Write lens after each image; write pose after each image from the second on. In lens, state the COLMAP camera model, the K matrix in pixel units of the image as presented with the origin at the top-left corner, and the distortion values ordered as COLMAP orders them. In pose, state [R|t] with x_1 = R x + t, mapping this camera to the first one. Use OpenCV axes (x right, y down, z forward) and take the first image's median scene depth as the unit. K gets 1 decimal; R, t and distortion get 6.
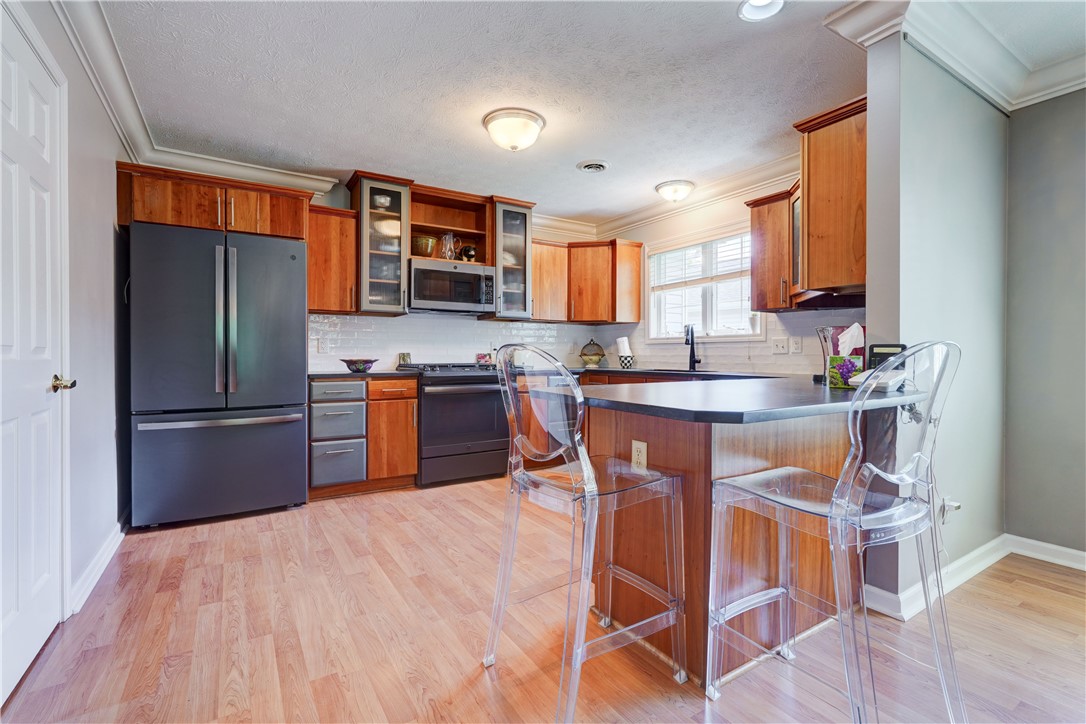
lens RADIAL K [[506.6, 0, 560.1], [0, 506.6, 356.7], [0, 0, 1]] dist [-0.000840, 0.000642]
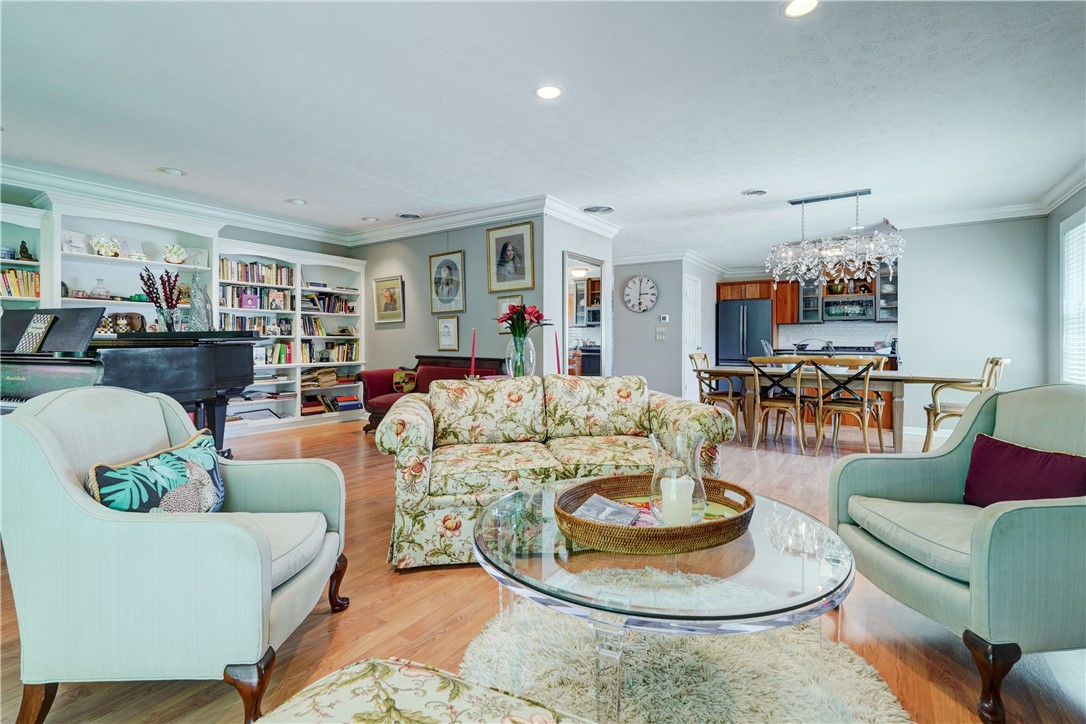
lens RADIAL K [[491.1, 0, 545.3], [0, 491.1, 339.2], [0, 0, 1]] dist [-0.003024, 0.000083]
pose [[0.377756, -0.003622, -0.925898, 1.240498], [-0.004107, 0.999976, -0.005587, 0.002781], [0.925896, 0.005913, 0.377732, -0.927044]]
